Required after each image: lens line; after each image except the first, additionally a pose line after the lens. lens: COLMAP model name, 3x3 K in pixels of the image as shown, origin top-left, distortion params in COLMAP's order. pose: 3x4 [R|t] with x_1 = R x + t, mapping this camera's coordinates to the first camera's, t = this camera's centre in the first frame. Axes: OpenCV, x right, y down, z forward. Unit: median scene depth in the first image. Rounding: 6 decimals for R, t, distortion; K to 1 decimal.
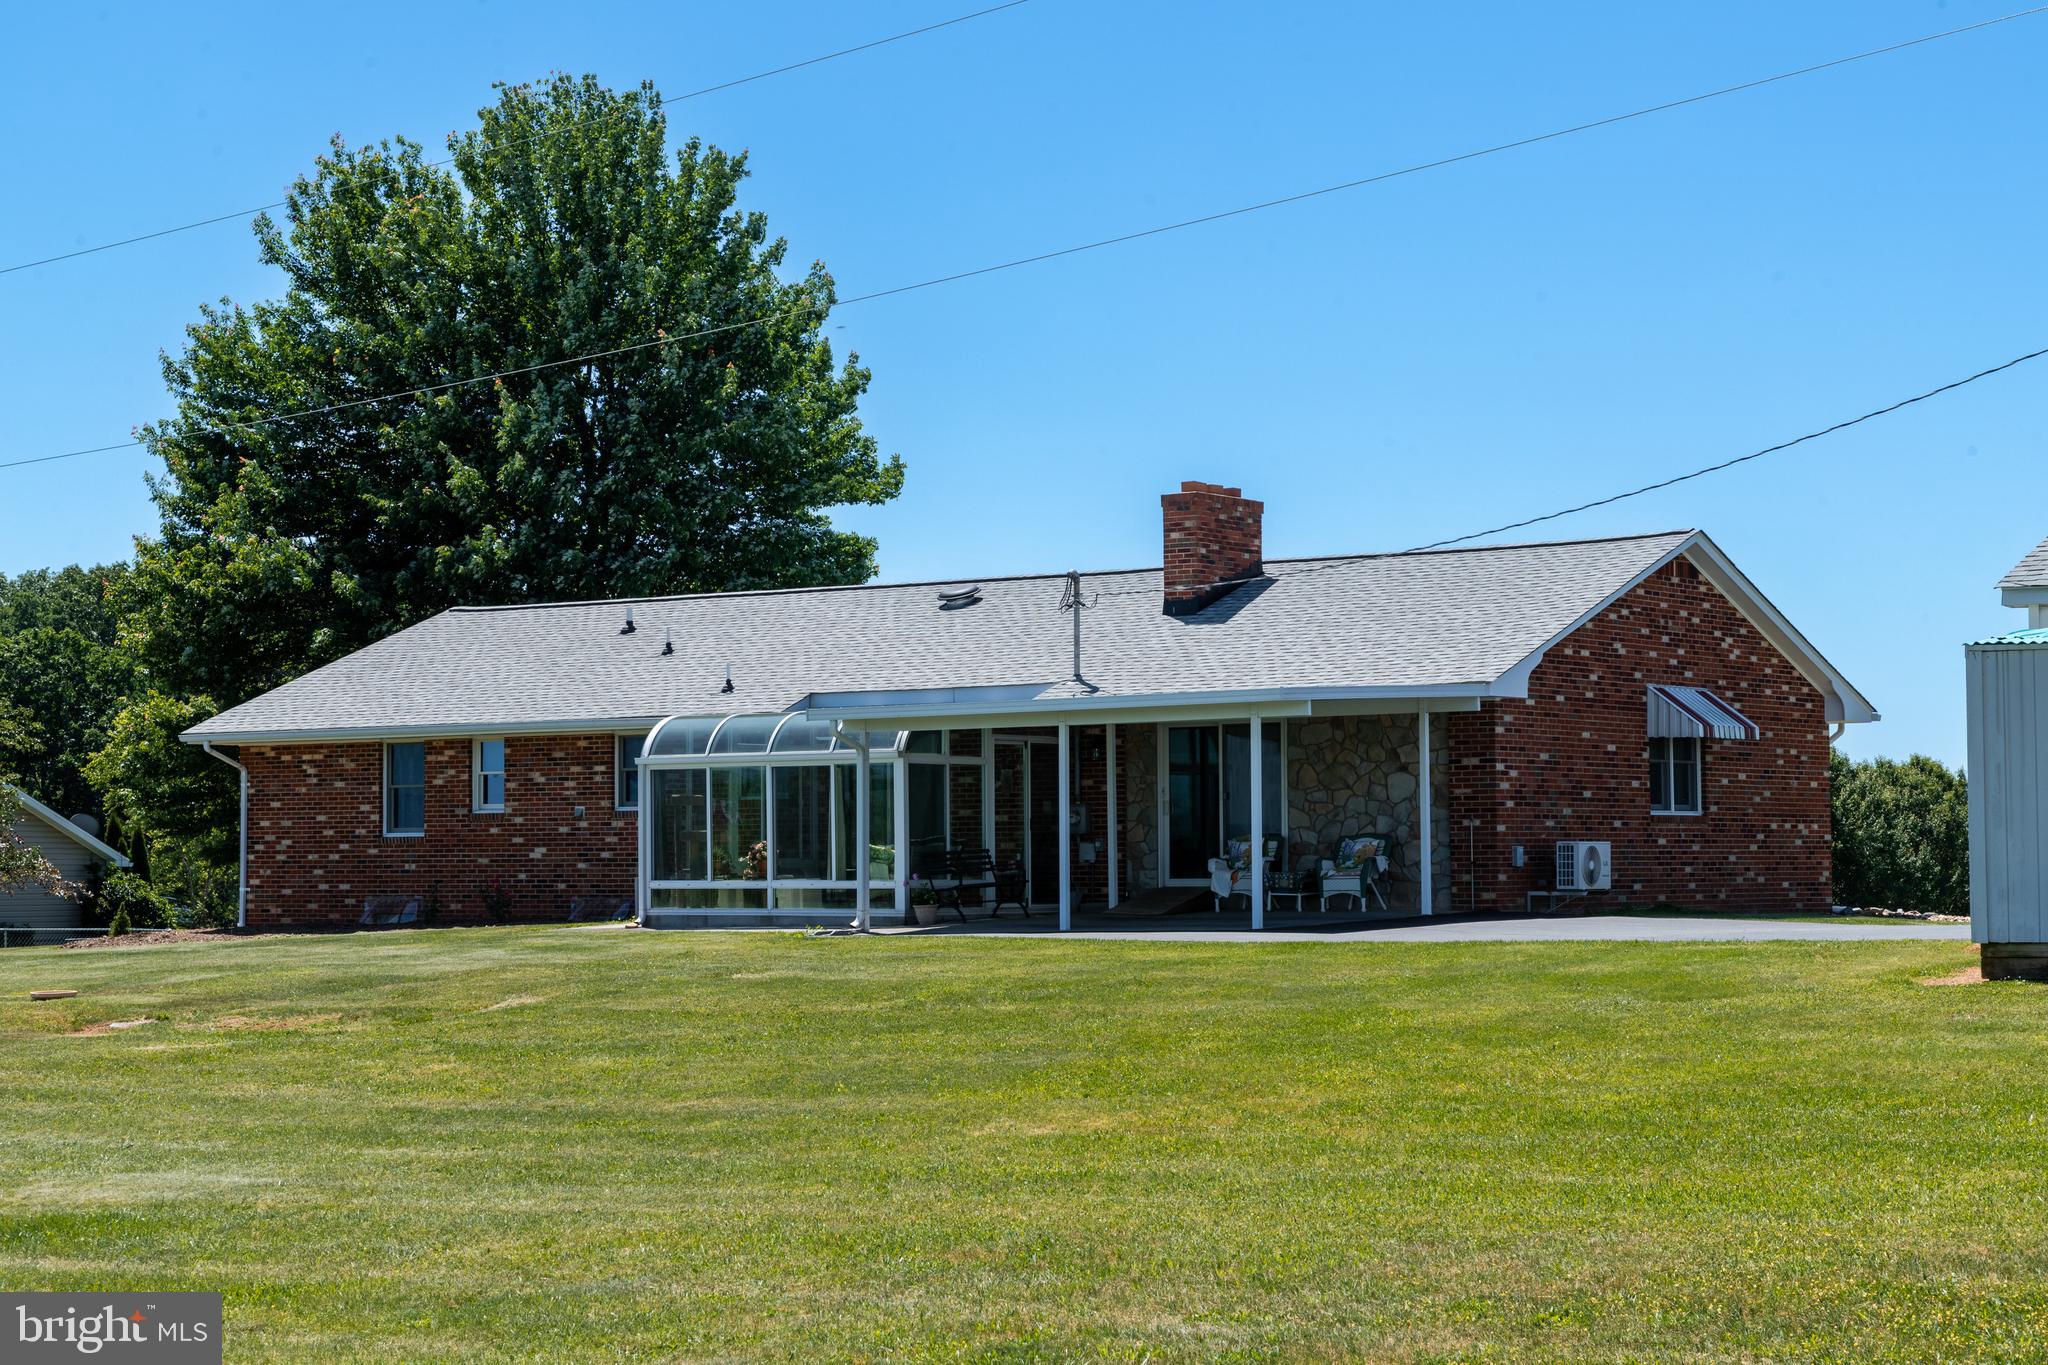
lens RADIAL K [[3628.5, 0, 1024.0], [0, 3628.5, 682.5], [0, 0, 1]] dist [-0.038226, -0.076277]
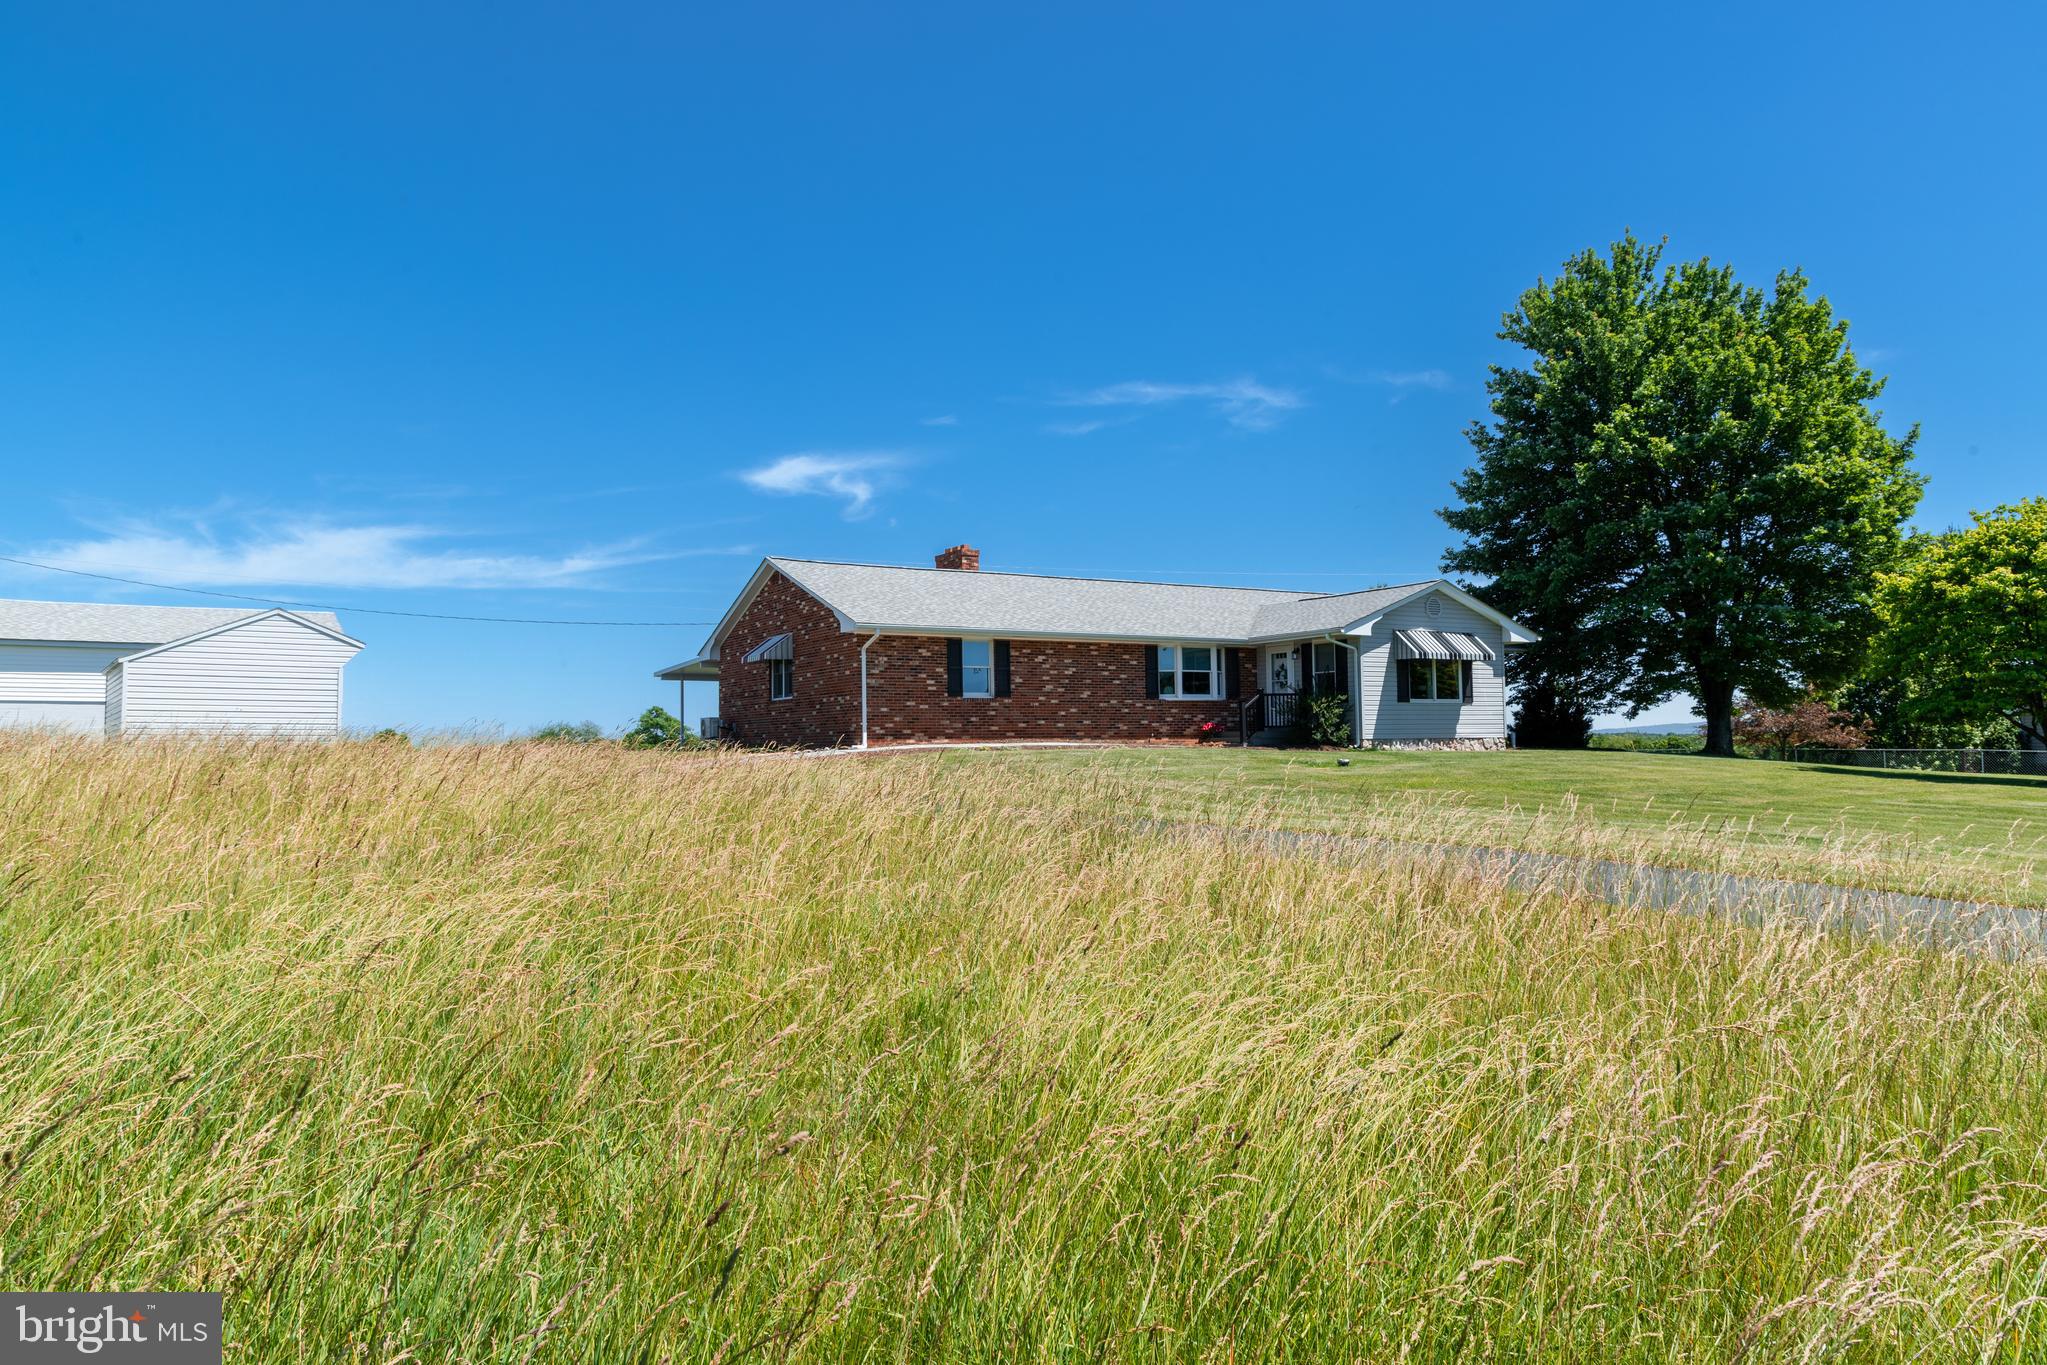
lens RADIAL K [[1415.0, 0, 1023.5], [0, 1415.0, 682.5], [0, 0, 1]] dist [0.000841, -0.000476]
pose [[-0.403518, -0.032595, -0.914391, 0.860148], [0.064174, 0.995896, -0.063821, 0.087614], [0.912718, -0.084433, -0.399770, 1.468792]]
